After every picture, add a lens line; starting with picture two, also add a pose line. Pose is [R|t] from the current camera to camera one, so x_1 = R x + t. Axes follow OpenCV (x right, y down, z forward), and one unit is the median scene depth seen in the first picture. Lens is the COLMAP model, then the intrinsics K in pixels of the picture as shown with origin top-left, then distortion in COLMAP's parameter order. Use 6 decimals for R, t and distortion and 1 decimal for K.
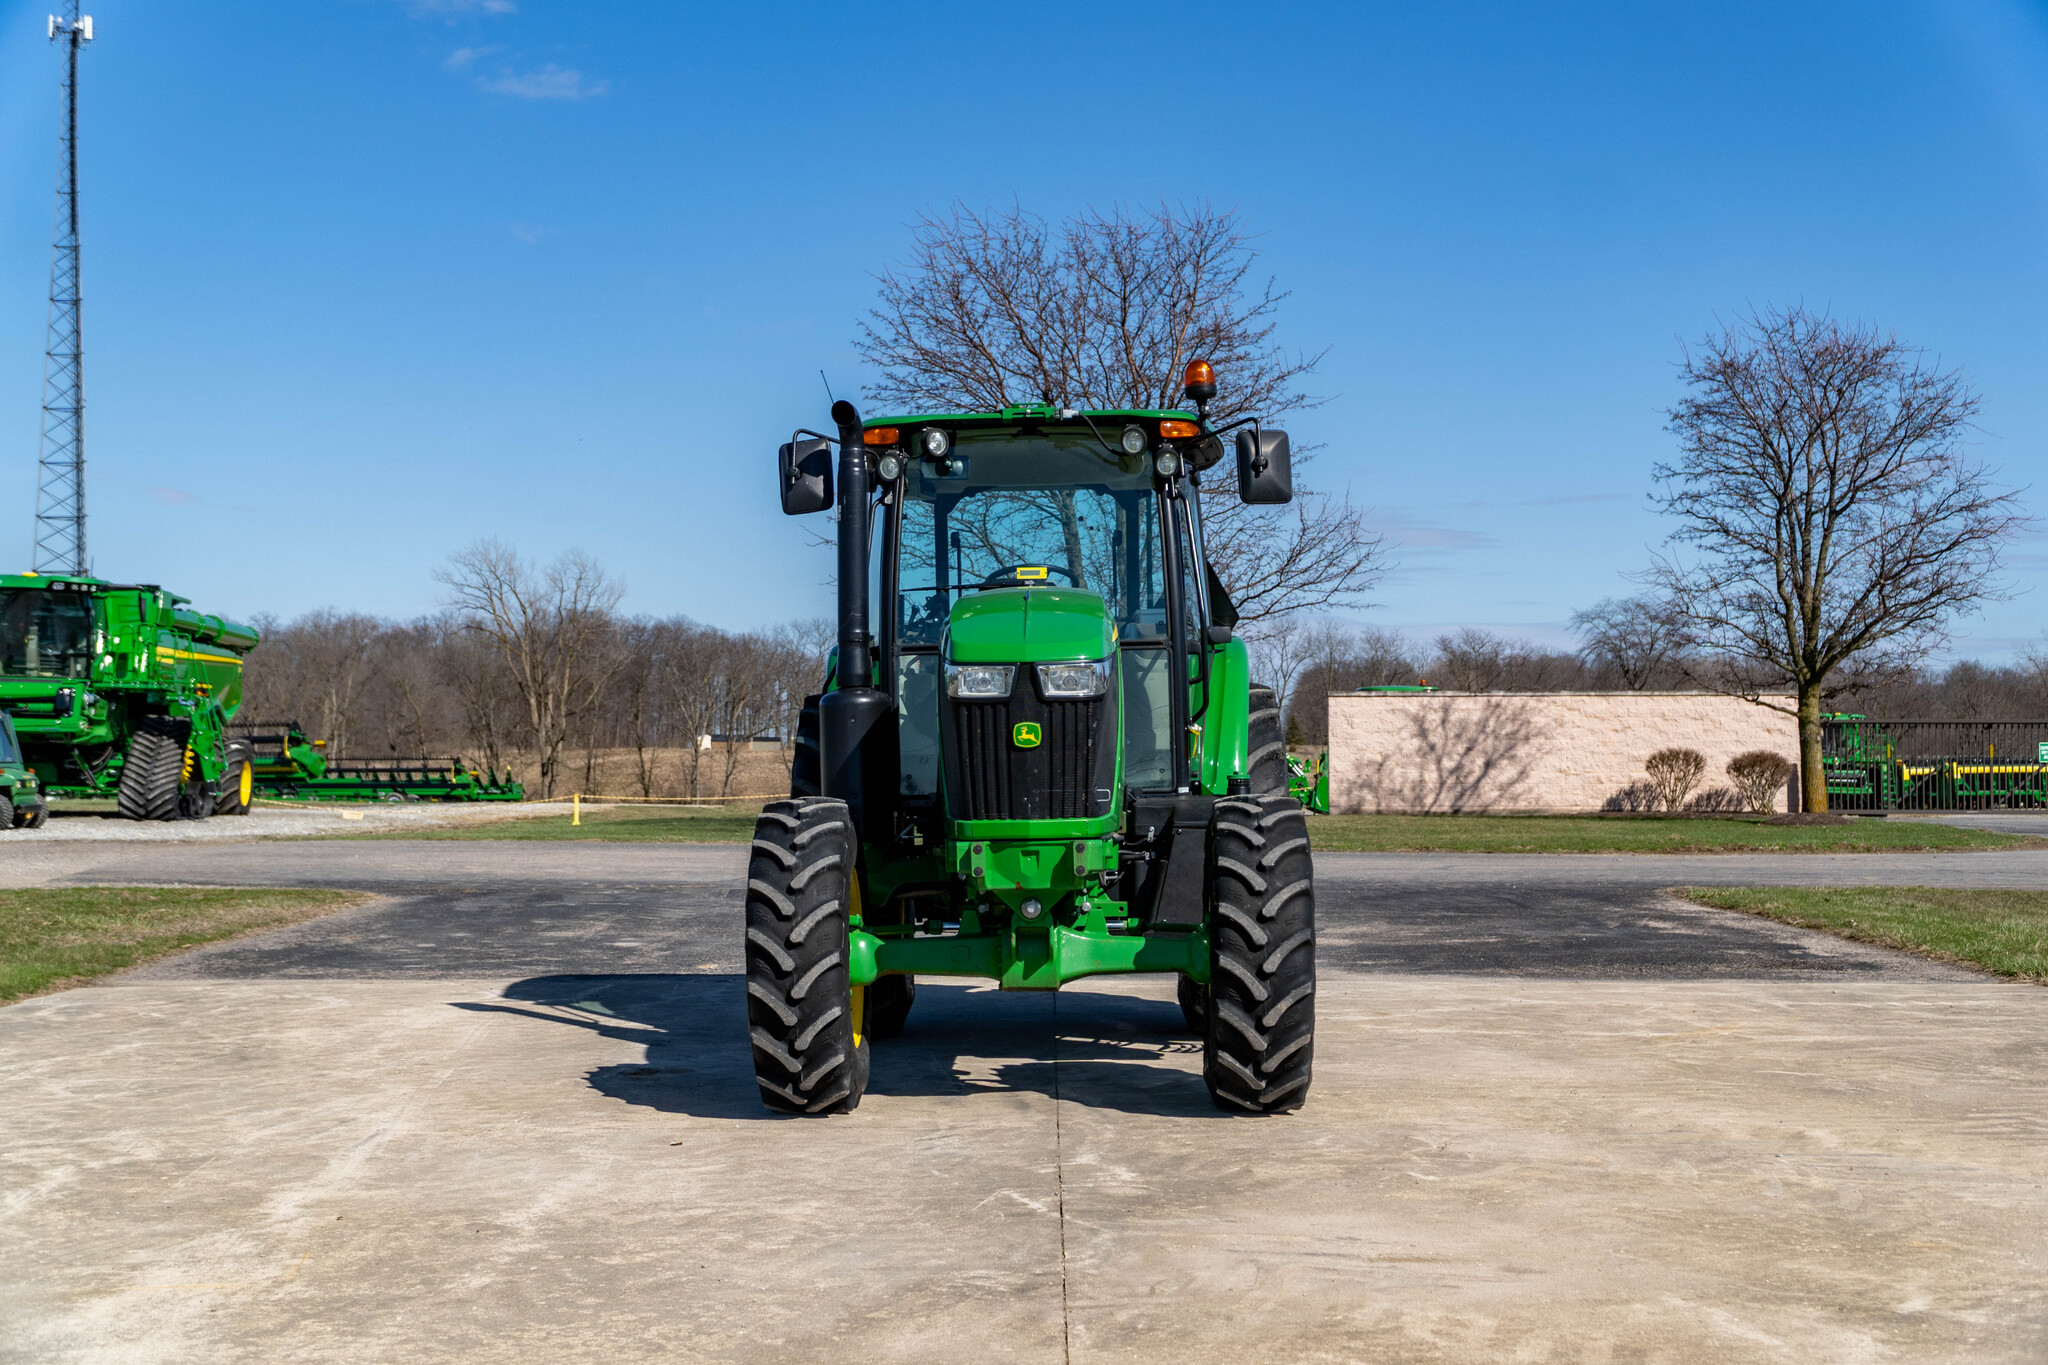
lens RADIAL K [[2751.0, 0, 1021.6], [0, 2751.0, 646.2], [0, 0, 1]] dist [0.118350, 0.026416]
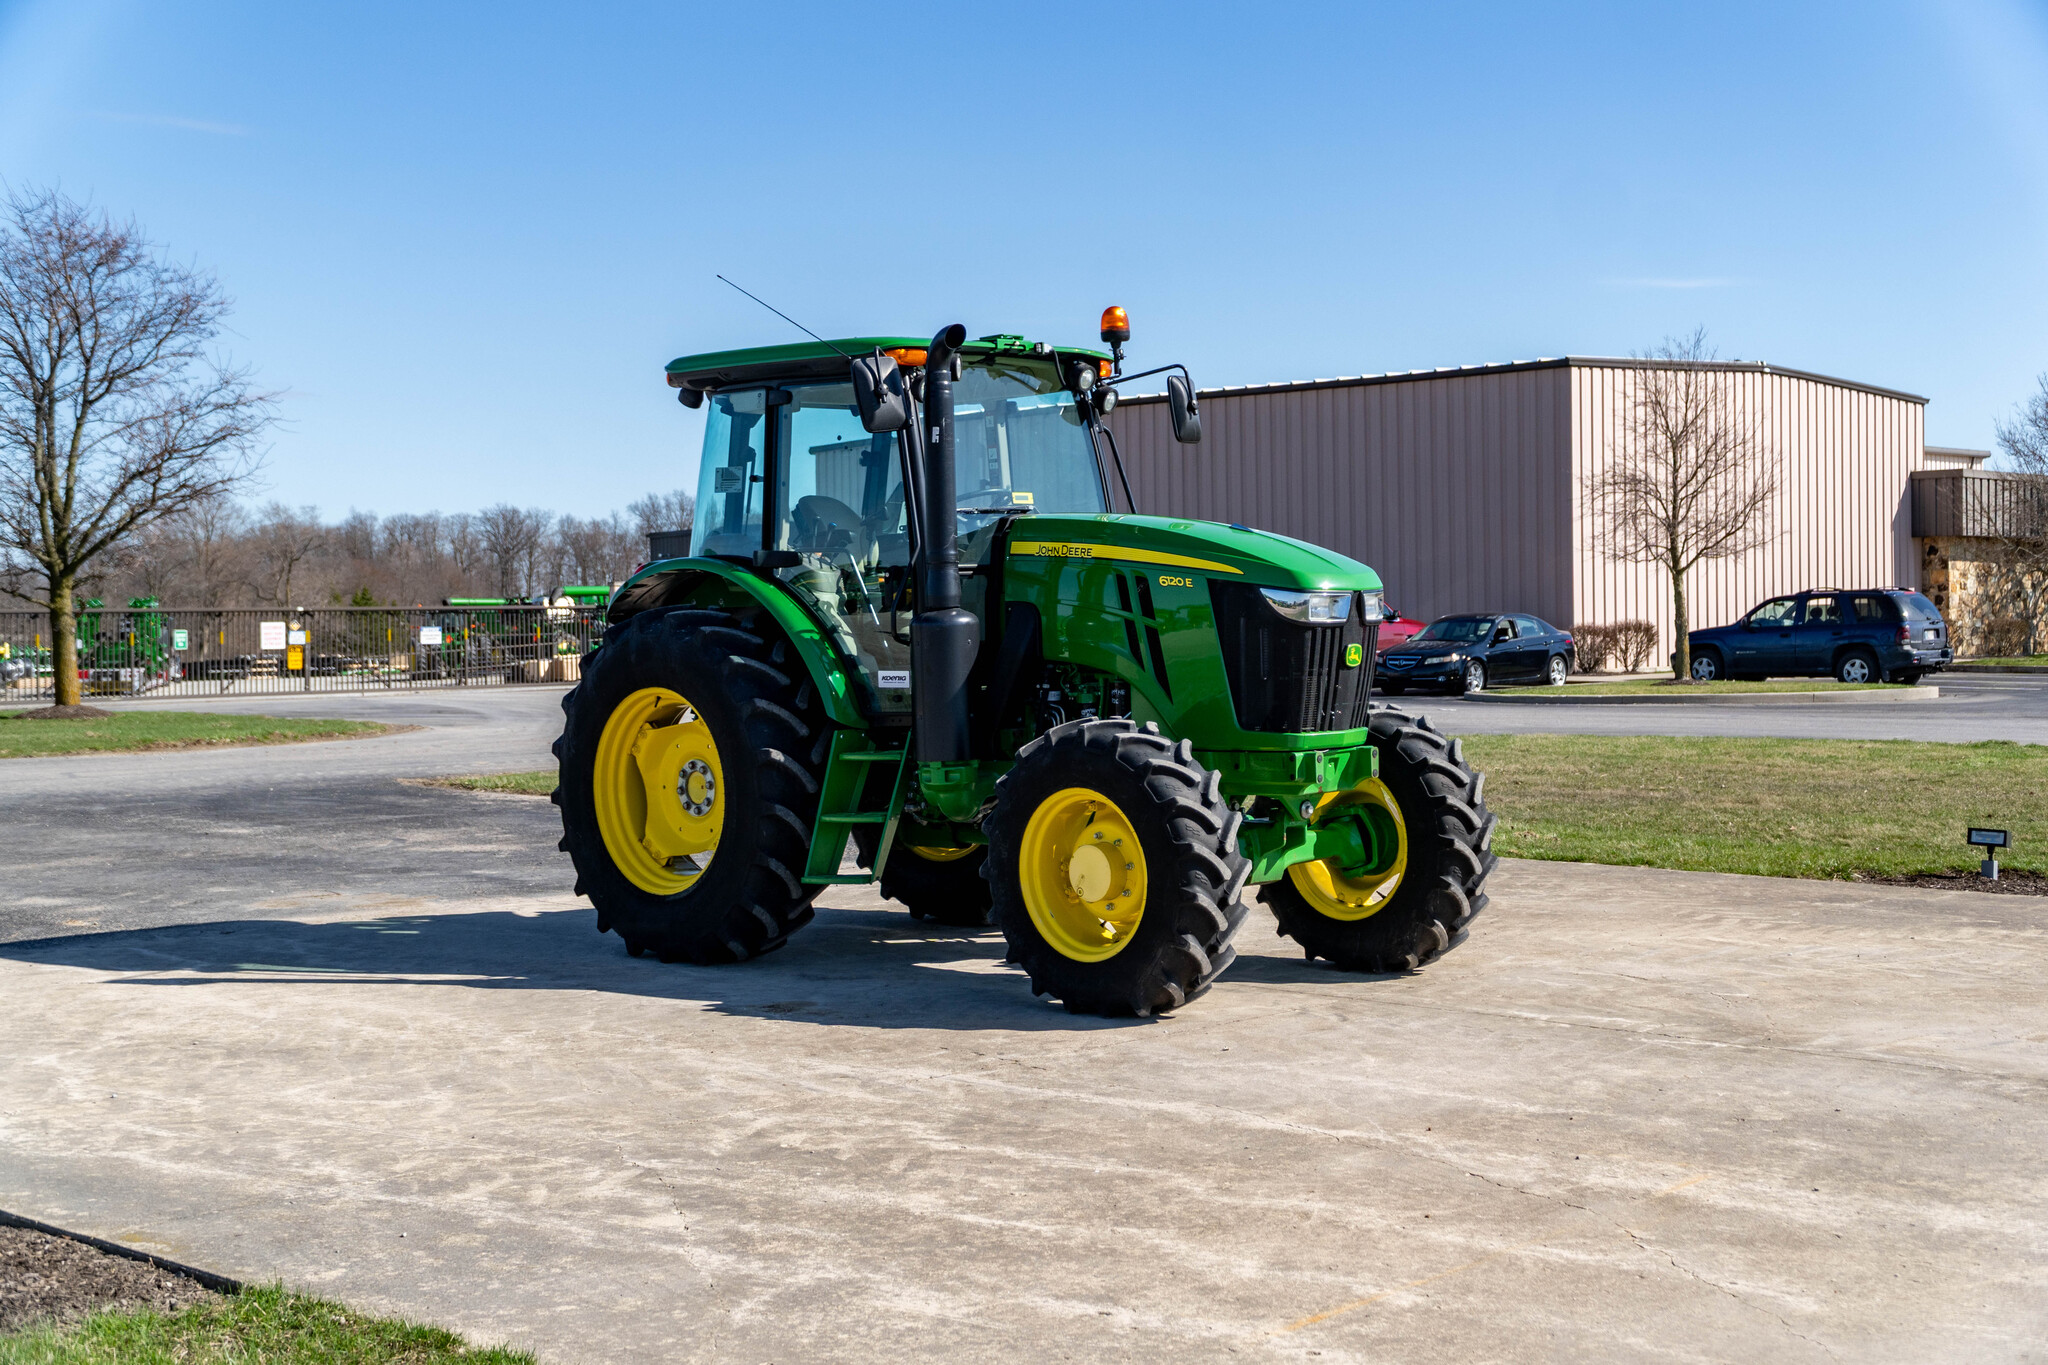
lens RADIAL K [[2751.0, 0, 1021.6], [0, 2751.0, 646.2], [0, 0, 1]] dist [0.118350, 0.026416]
pose [[0.677980, -0.014781, 0.734932, -0.217107], [-0.016932, 0.999219, 0.035716, -0.002180], [-0.734886, -0.036659, 0.677199, 0.079670]]
